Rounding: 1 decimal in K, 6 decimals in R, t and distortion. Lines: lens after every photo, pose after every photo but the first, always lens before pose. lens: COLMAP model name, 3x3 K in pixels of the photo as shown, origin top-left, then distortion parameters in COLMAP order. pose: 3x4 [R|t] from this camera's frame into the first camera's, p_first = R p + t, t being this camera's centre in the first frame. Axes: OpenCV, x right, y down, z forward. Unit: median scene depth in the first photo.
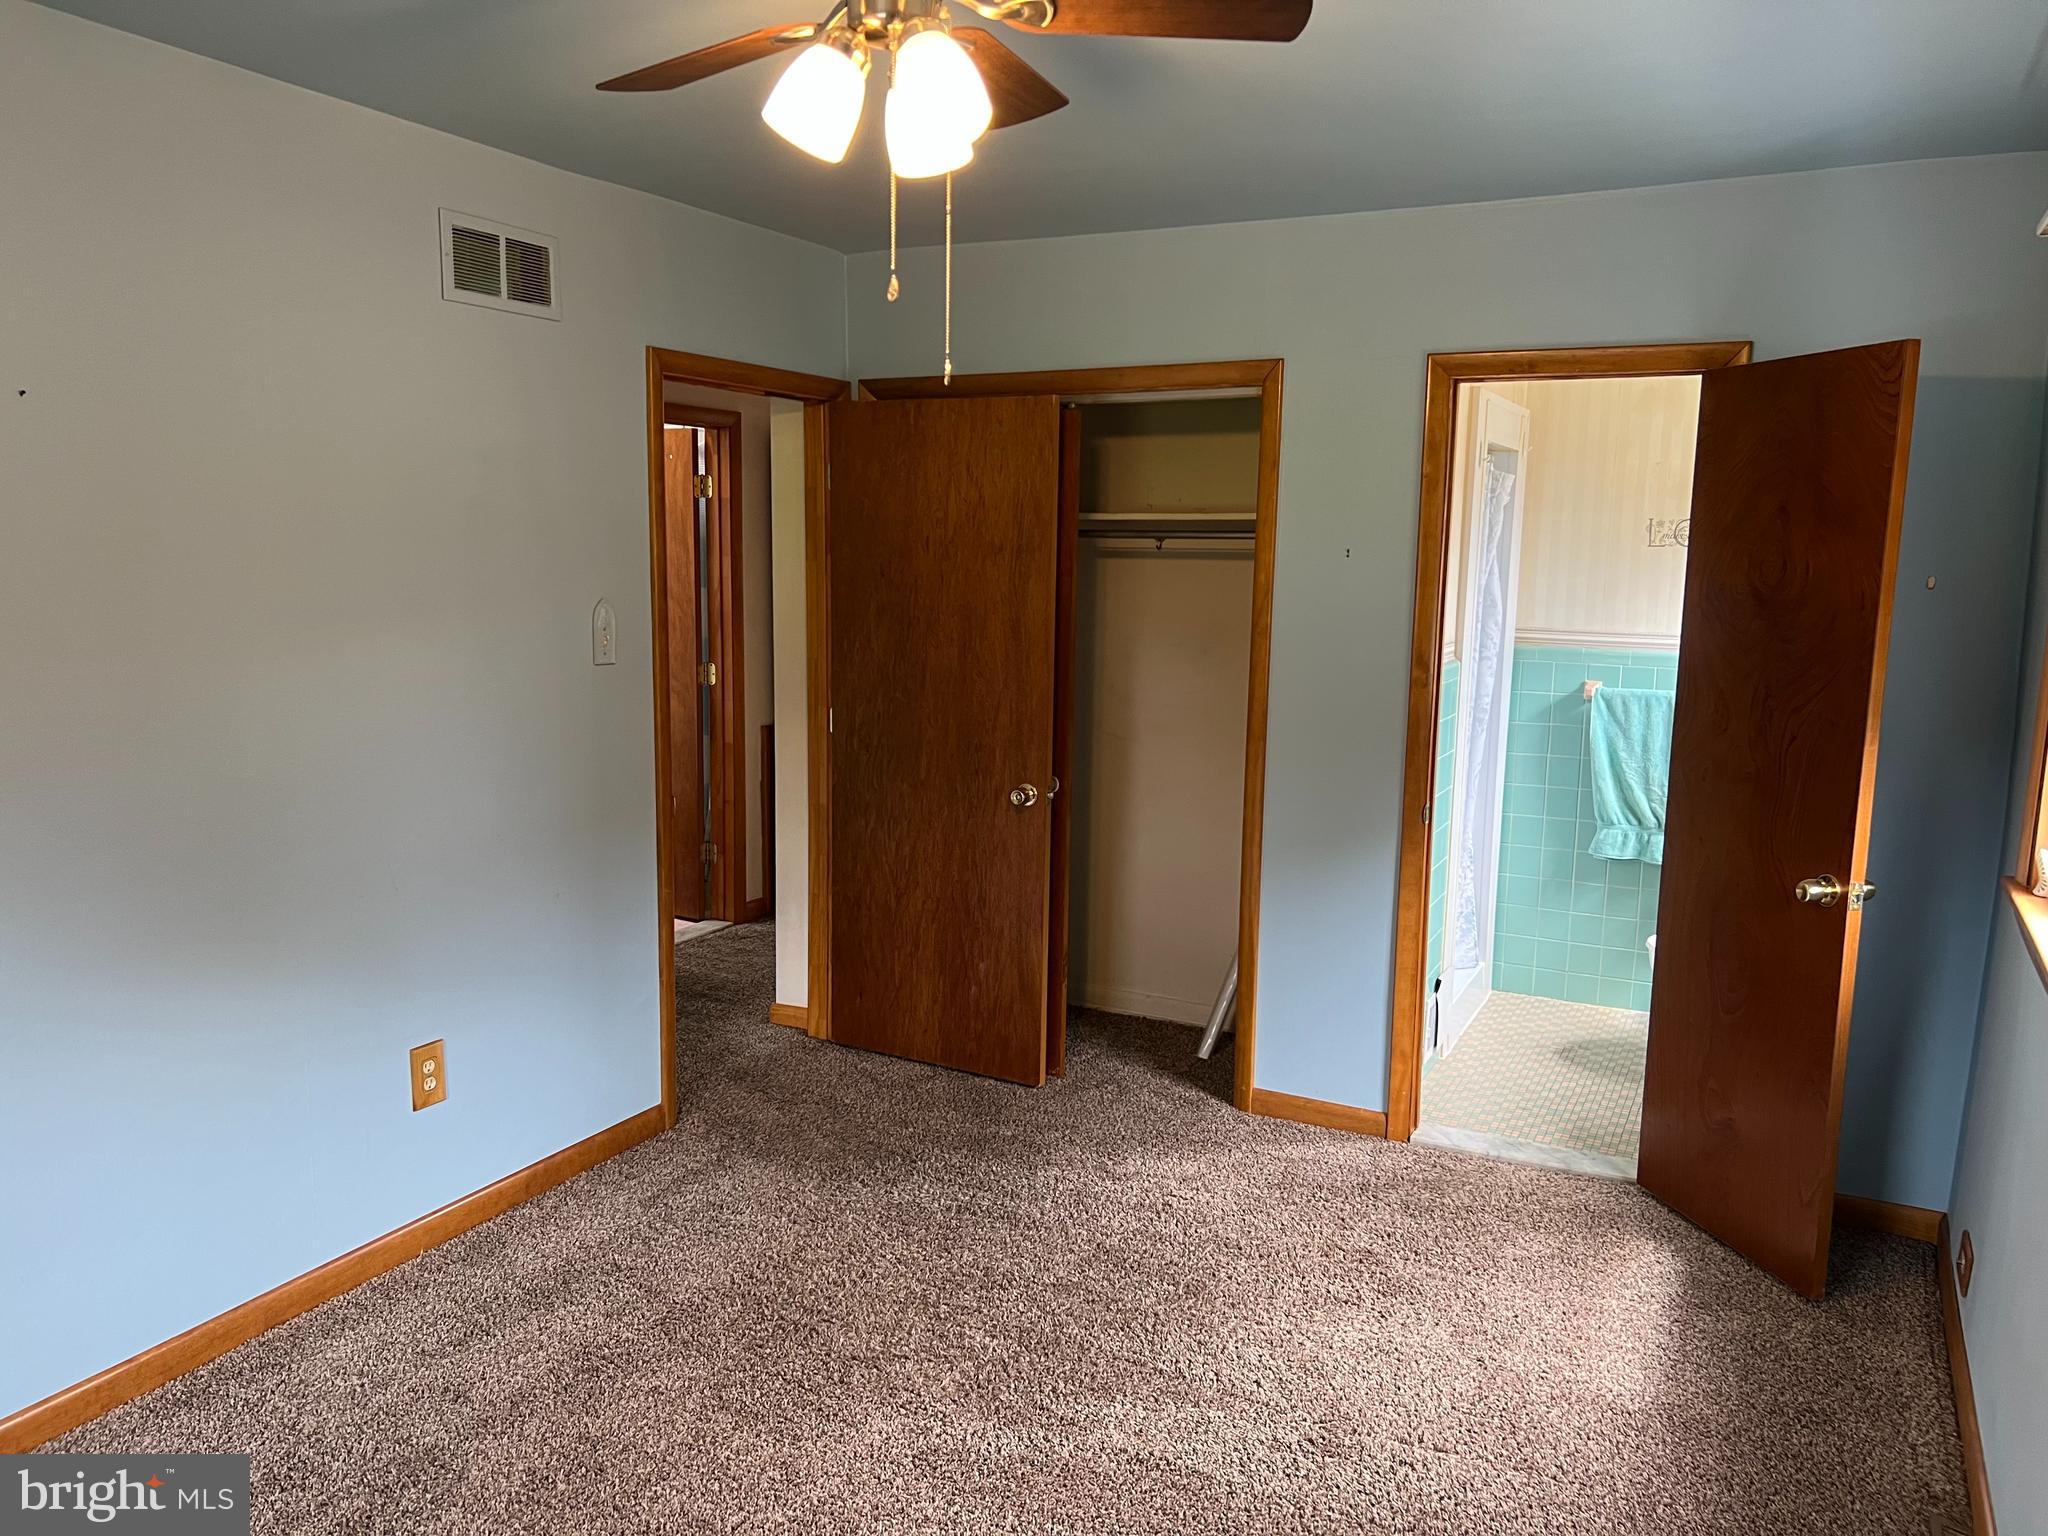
lens RADIAL K [[1551.3, 0, 1018.5], [0, 1551.3, 777.8], [0, 0, 1]] dist [0.001962, -0.009724]
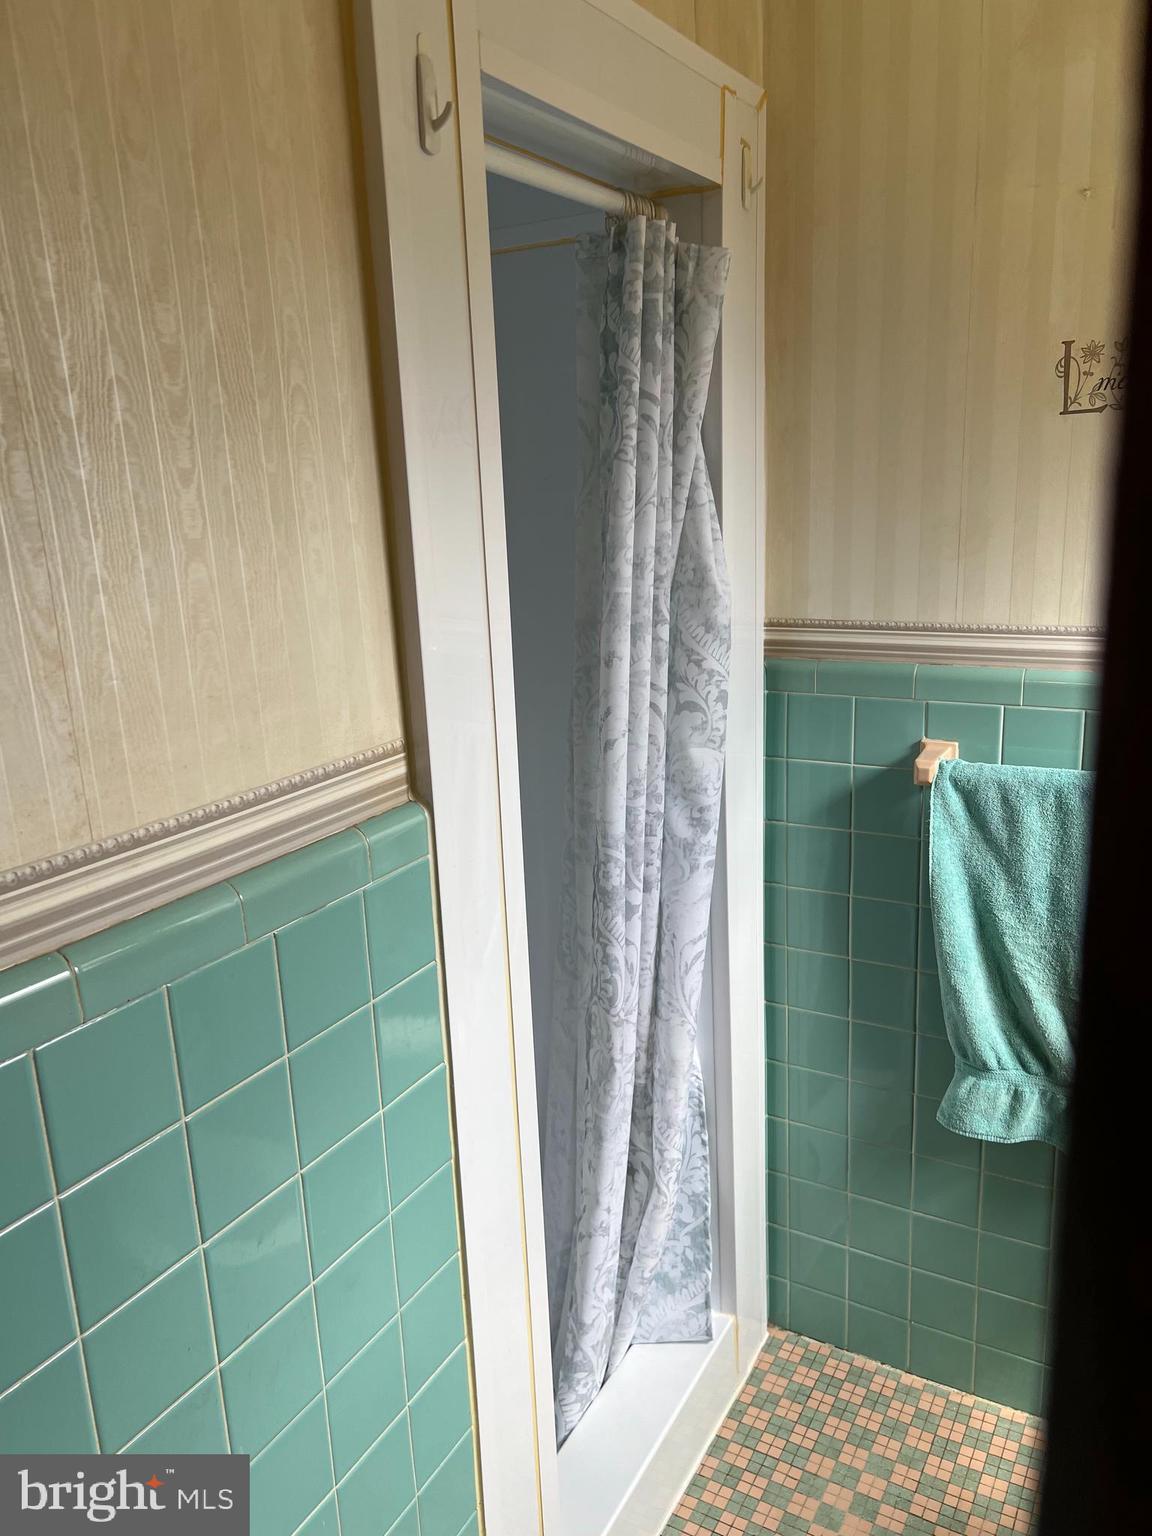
lens RADIAL K [[1163.5, 0, 581.0], [0, 1163.5, 764.4], [0, 0, 1]] dist [0.001962, -0.009724]
pose [[0.997826, -0.046858, -0.046336, 0.287679], [0.050934, 0.994538, 0.091104, -0.091321], [0.041814, -0.093266, 0.994763, 0.676034]]
